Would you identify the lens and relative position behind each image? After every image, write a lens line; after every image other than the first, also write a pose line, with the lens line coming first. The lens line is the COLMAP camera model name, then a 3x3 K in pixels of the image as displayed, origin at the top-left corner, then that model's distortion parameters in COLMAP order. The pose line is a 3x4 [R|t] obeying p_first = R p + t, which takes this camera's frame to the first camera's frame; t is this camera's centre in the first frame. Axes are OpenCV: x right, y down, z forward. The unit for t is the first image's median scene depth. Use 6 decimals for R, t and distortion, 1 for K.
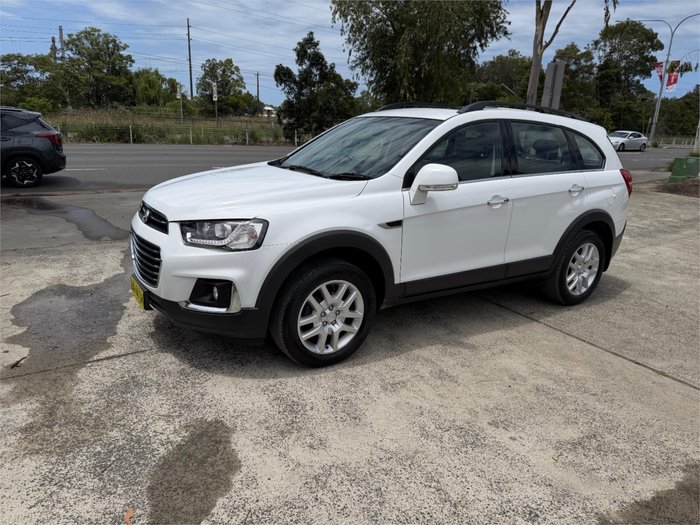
lens RADIAL K [[496.3, 0, 350.0], [0, 496.3, 262.5], [0, 0, 1]] dist [0.002339, -0.009295]
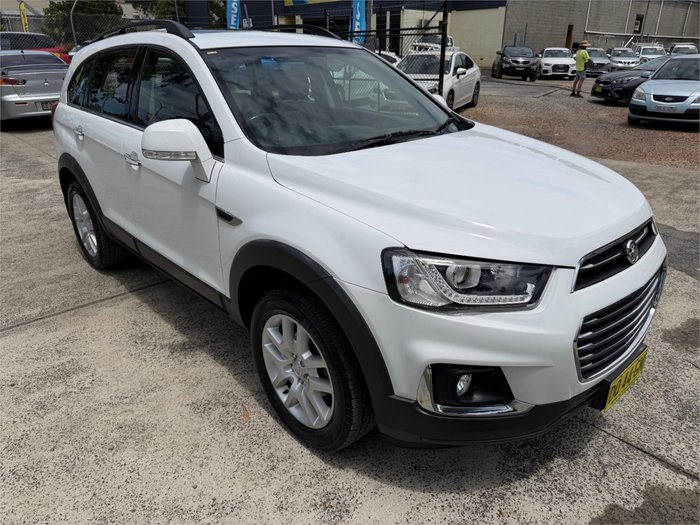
lens RADIAL K [[496.3, 0, 350.0], [0, 496.3, 262.5], [0, 0, 1]] dist [0.002339, -0.009295]
pose [[-0.155865, -0.423704, 0.892290, -0.783438], [0.270586, 0.850462, 0.451108, -0.380803], [-0.949994, 0.311753, -0.017909, 1.189457]]
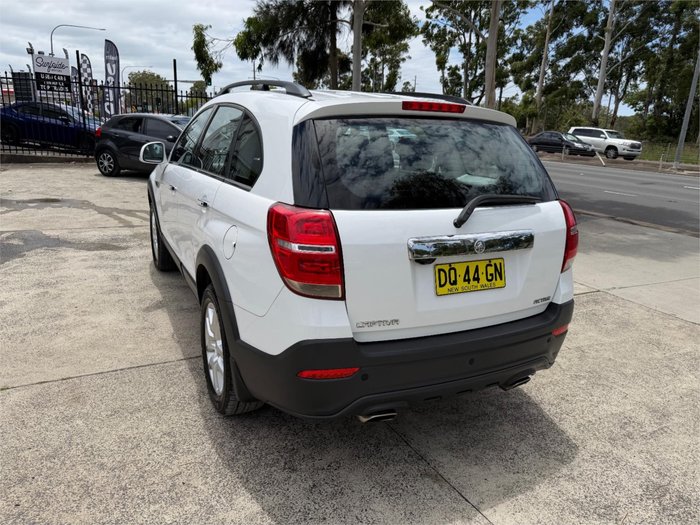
lens RADIAL K [[508.6, 0, 347.4], [0, 508.6, 261.2], [0, 0, 1]] dist [0.003203, -0.007597]
pose [[-0.126997, 0.215518, -0.968207, 1.314773], [-0.318375, 0.915605, 0.245569, -0.363919], [0.939420, 0.339439, -0.047663, 1.487028]]
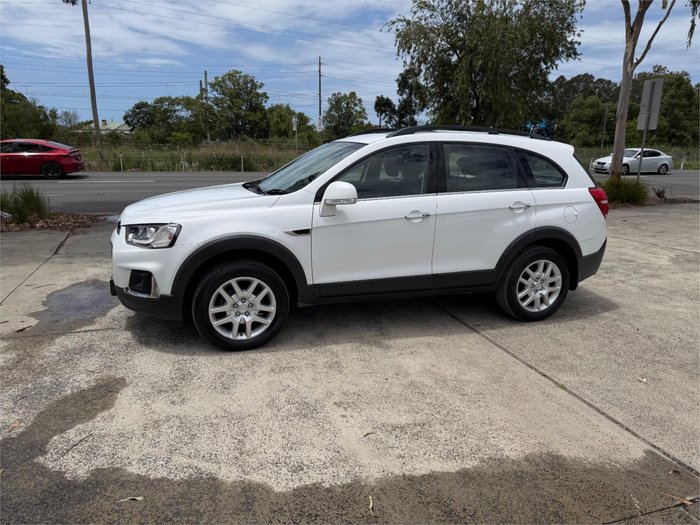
lens RADIAL K [[492.2, 0, 350.0], [0, 492.2, 262.5], [0, 0, 1]] dist [0.036616, -0.054346]
pose [[0.969565, 0.032549, -0.242660, 0.440889], [-0.044824, 0.997970, -0.045234, 0.037049], [0.240695, 0.054734, 0.969056, -0.086245]]
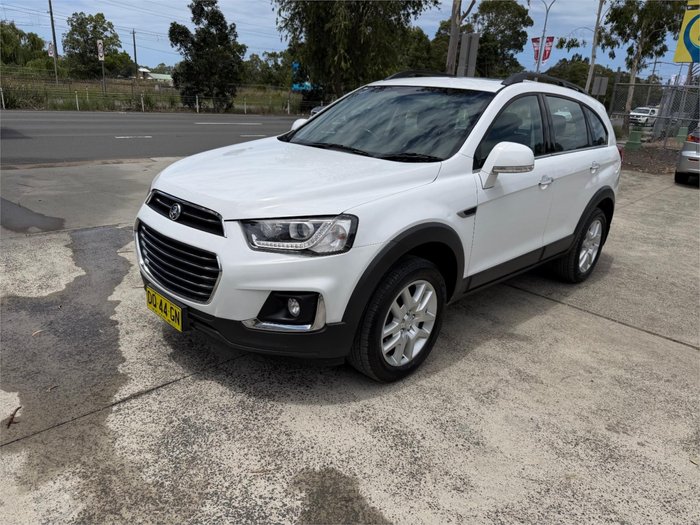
lens RADIAL K [[493.9, 0, 349.4], [0, 493.9, 260.0], [0, 0, 1]] dist [0.030768, -0.047255]
pose [[0.976851, -0.049266, 0.208172, -0.279188], [0.037475, 0.997482, 0.060214, -0.048983], [-0.210614, -0.051019, 0.976237, 0.162152]]
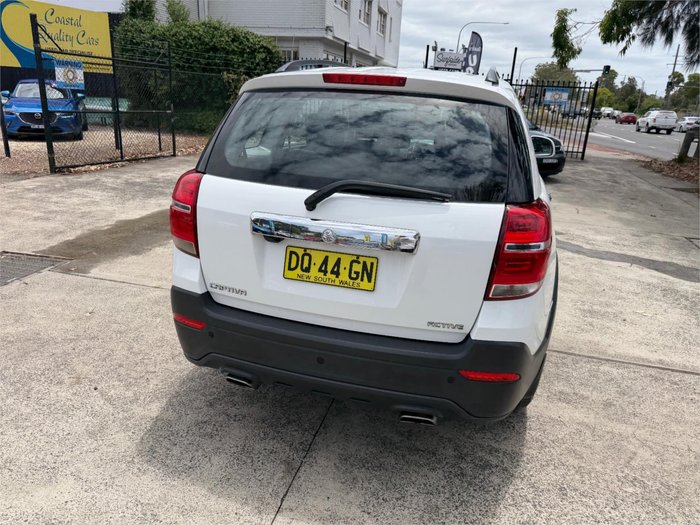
lens RADIAL K [[507.6, 0, 337.9], [0, 507.6, 263.0], [0, 0, 1]] dist [-0.002345, -0.000468]
pose [[-0.762662, 0.126741, -0.634258, 1.045187], [-0.255427, 0.841891, 0.475369, -0.512456], [0.594225, 0.524553, -0.609706, 1.942773]]
